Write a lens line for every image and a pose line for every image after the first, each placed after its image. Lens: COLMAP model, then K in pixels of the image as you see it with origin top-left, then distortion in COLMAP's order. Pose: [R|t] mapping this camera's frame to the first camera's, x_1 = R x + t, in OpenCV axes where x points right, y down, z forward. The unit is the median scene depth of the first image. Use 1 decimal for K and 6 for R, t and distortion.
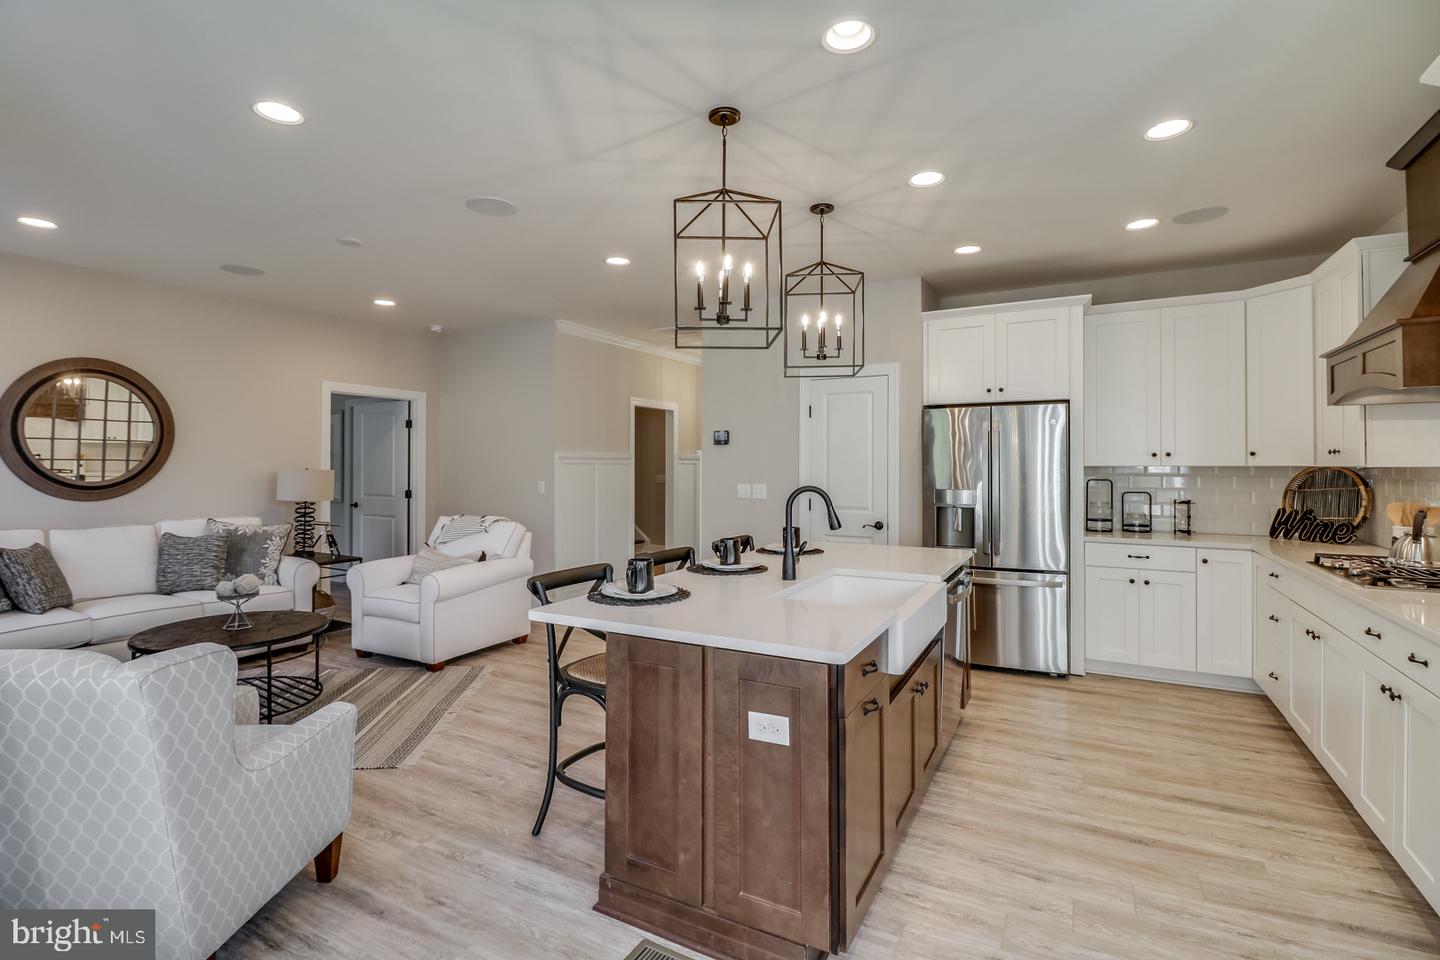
lens RADIAL K [[664.0, 0, 717.8], [0, 664.0, 461.0], [0, 0, 1]] dist [-0.005635, -0.001738]
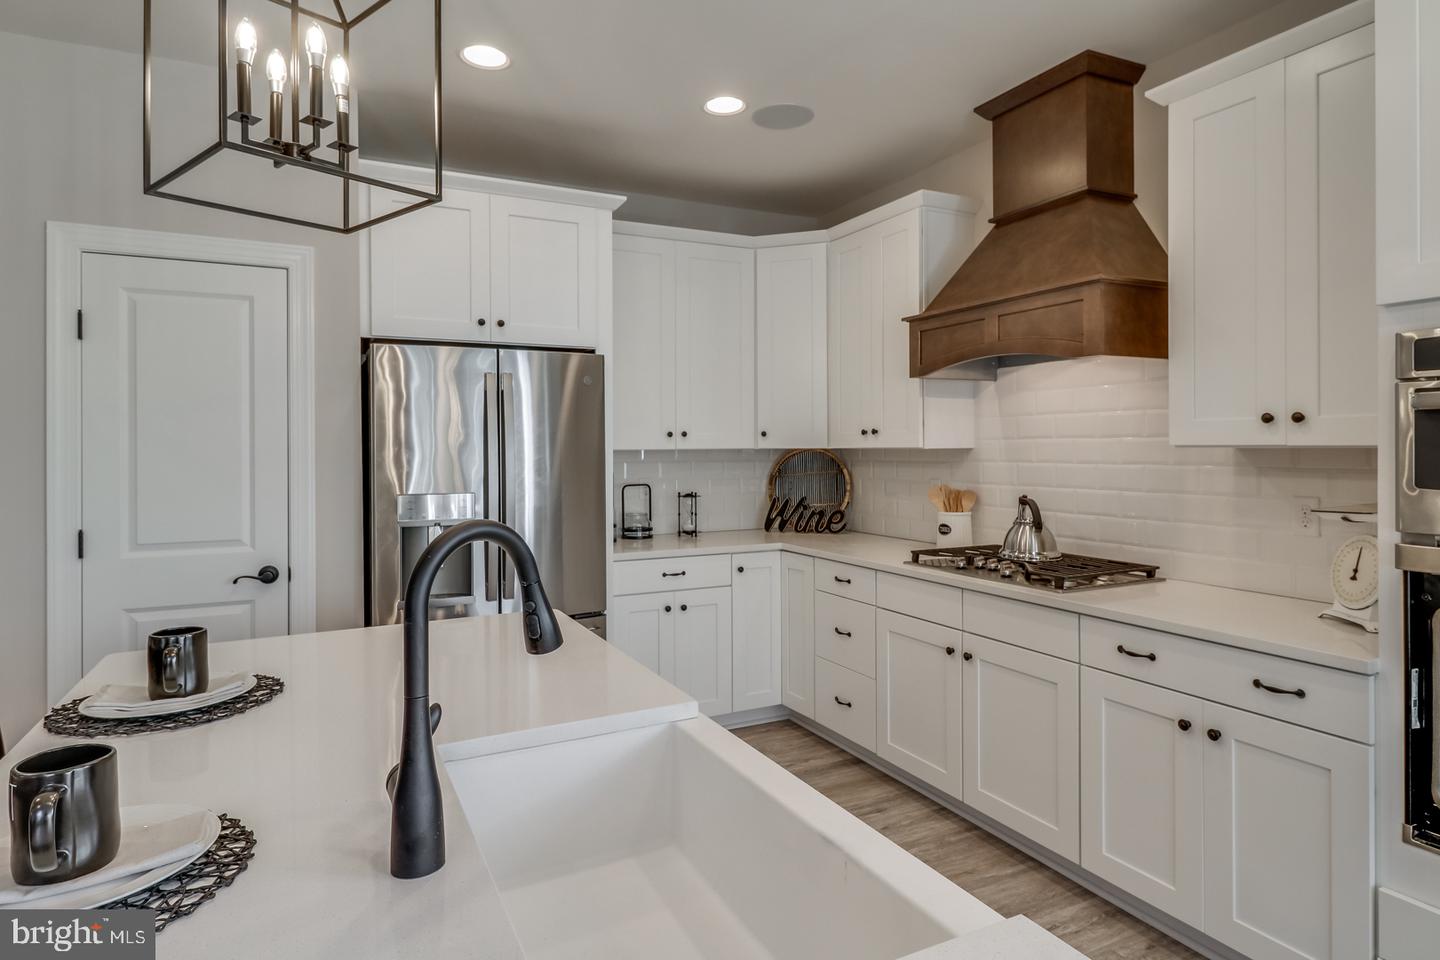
lens RADIAL K [[795.9, 0, 712.6], [0, 795.9, 450.8], [0, 0, 1]] dist [0.017183, -0.005221]
pose [[0.578489, -0.005964, 0.815668, -0.054423], [0.001133, 0.999978, 0.006508, 0.003423], [-0.815689, -0.002841, 0.578484, 0.450750]]
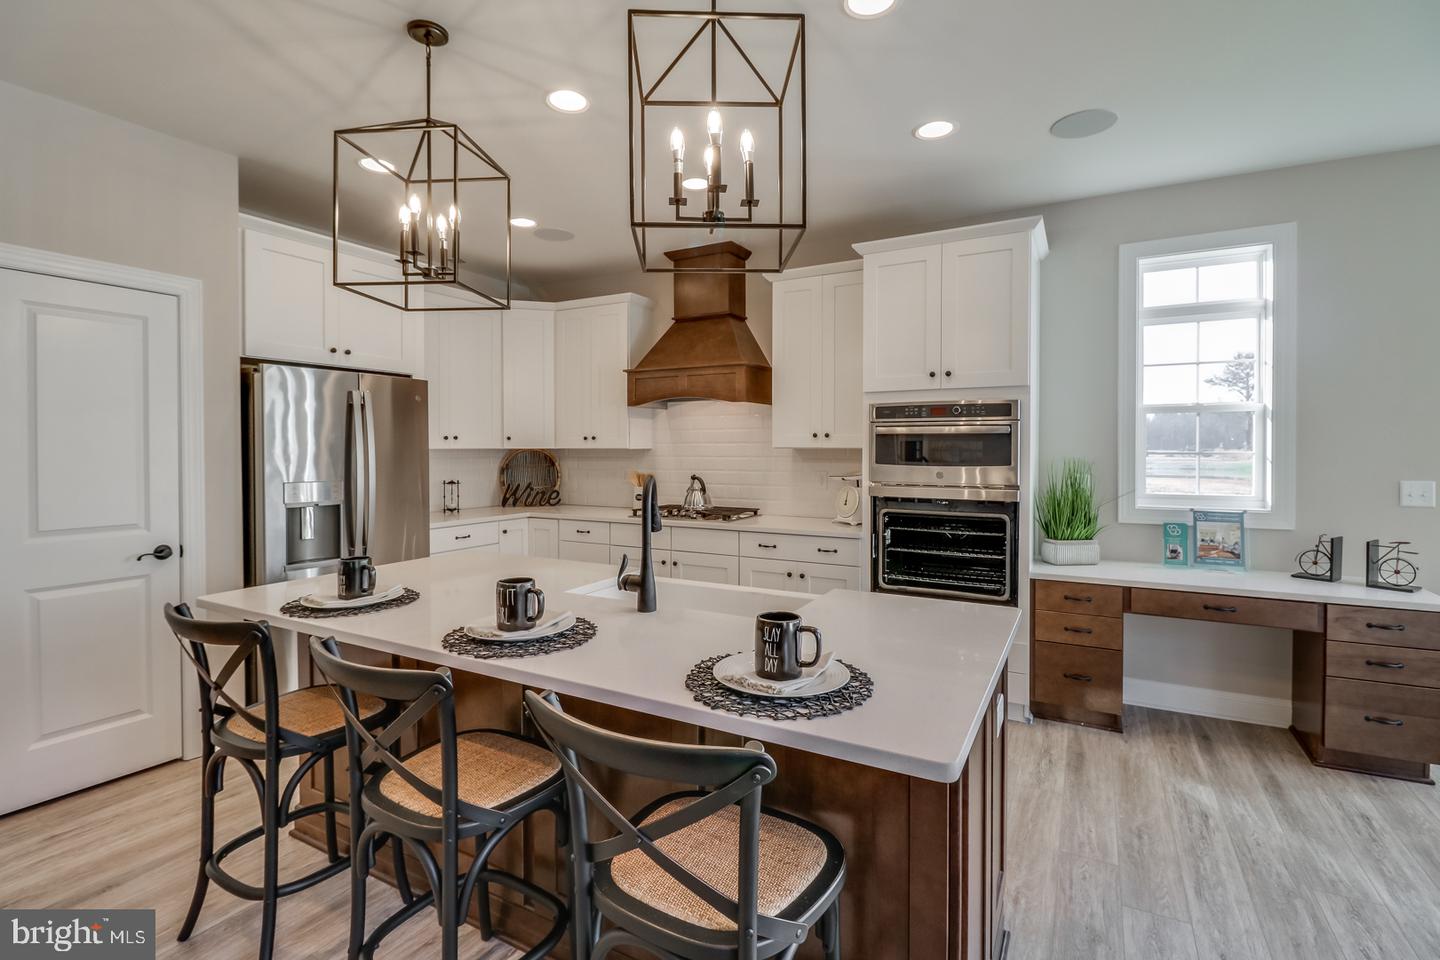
lens RADIAL K [[649.1, 0, 706.8], [0, 649.1, 459.4], [0, 0, 1]] dist [0.007486, -0.005852]
pose [[0.029343, -0.017114, 0.999423, -0.356582], [-0.004204, 0.999842, 0.017245, 0.005207], [-0.999561, -0.004708, 0.029266, 0.582449]]
